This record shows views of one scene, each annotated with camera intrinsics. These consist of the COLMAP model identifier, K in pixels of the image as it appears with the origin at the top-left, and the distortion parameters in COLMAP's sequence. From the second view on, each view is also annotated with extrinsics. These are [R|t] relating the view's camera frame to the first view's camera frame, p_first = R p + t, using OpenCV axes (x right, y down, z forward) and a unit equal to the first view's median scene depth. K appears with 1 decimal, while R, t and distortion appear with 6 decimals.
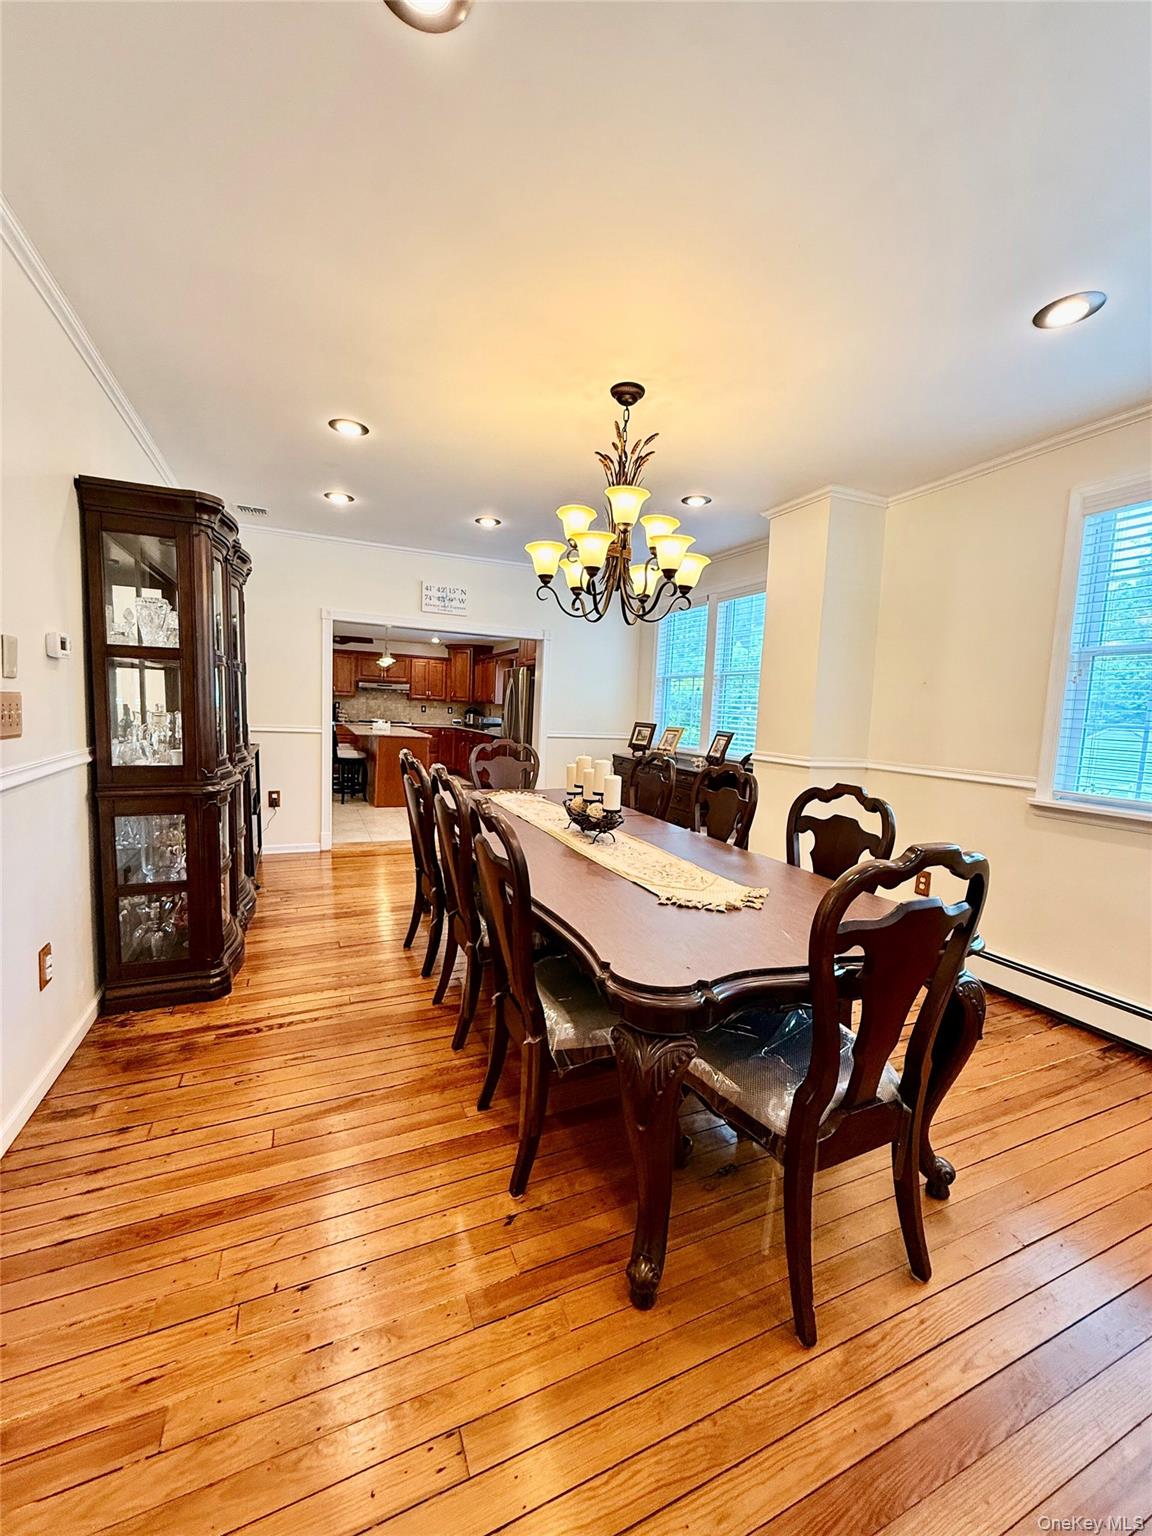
lens RADIAL K [[609.7, 0, 570.6], [0, 609.7, 772.3], [0, 0, 1]] dist [-0.001591, 0.000110]
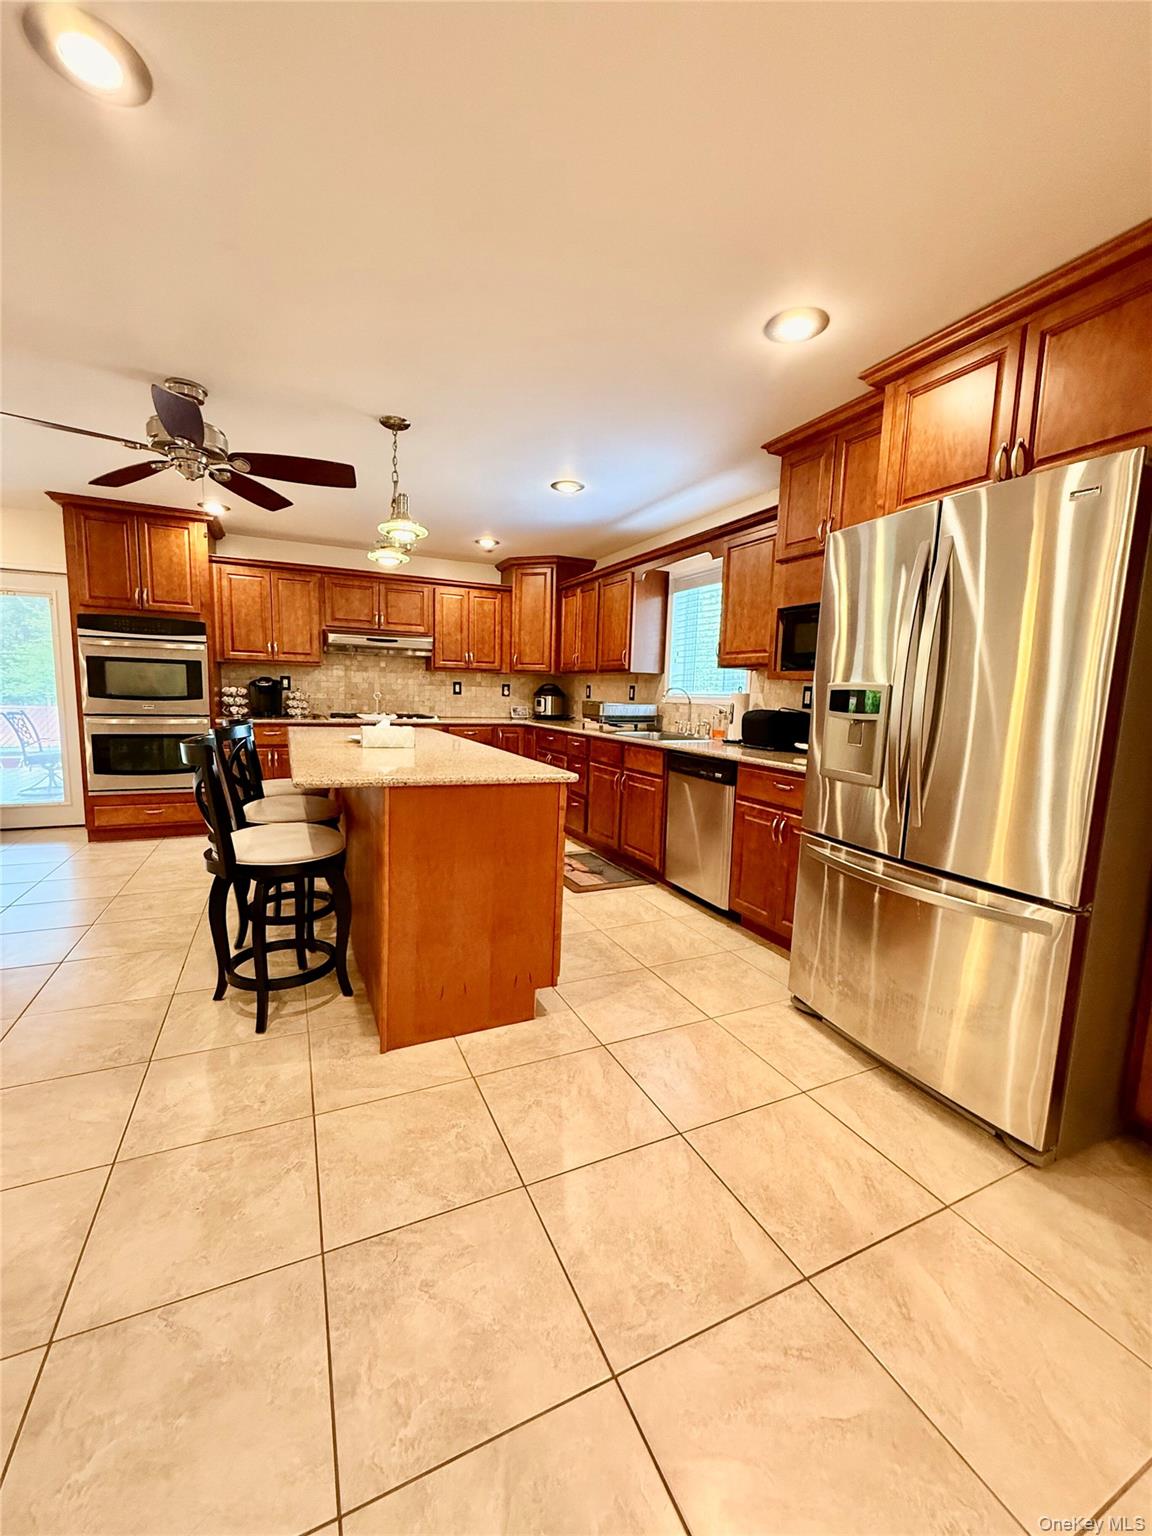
lens RADIAL K [[609.7, 0, 577.4], [0, 609.7, 769.7], [0, 0, 1]] dist [-0.001591, 0.000110]
pose [[0.999347, -0.021868, 0.028747, -0.160882], [0.021171, 0.999479, 0.024354, -0.046595], [-0.029265, -0.023730, 0.999290, 0.493243]]
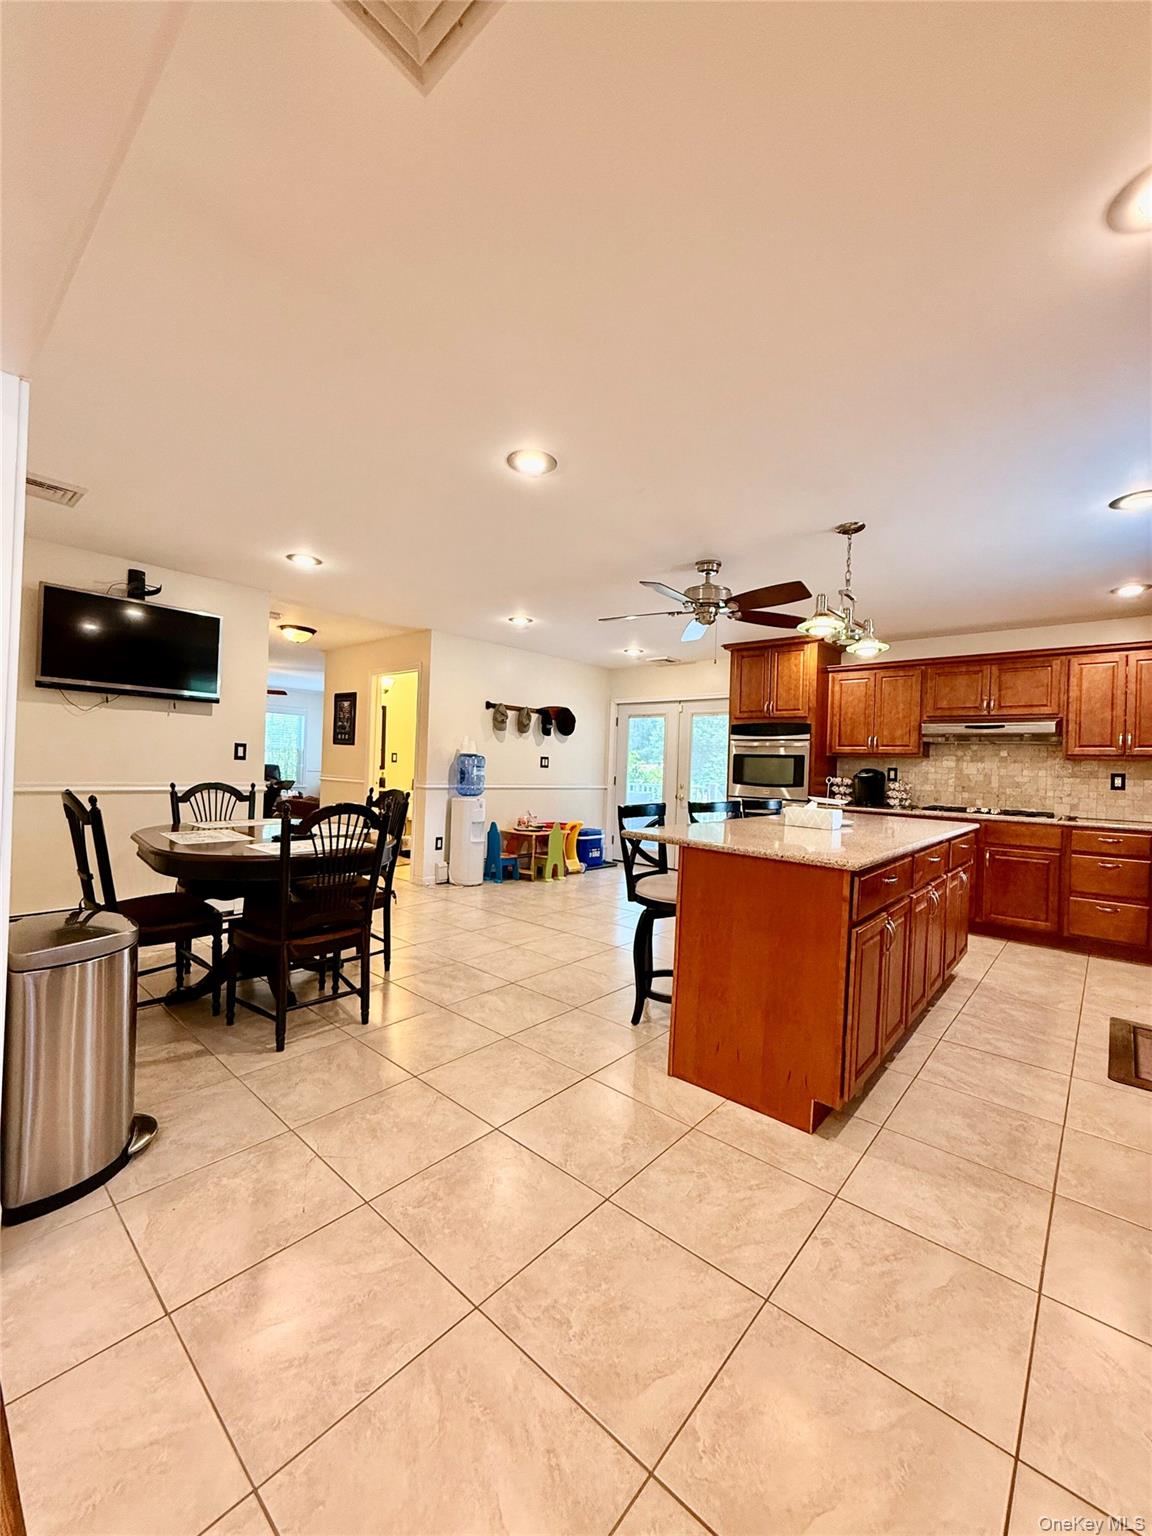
lens RADIAL K [[609.7, 0, 571.6], [0, 609.7, 767.4], [0, 0, 1]] dist [-0.001591, 0.000110]
pose [[0.424953, -0.031179, -0.904678, -0.036958], [-0.108160, 0.990498, -0.084943, -0.043493], [0.898730, 0.133946, 0.417543, 0.540353]]
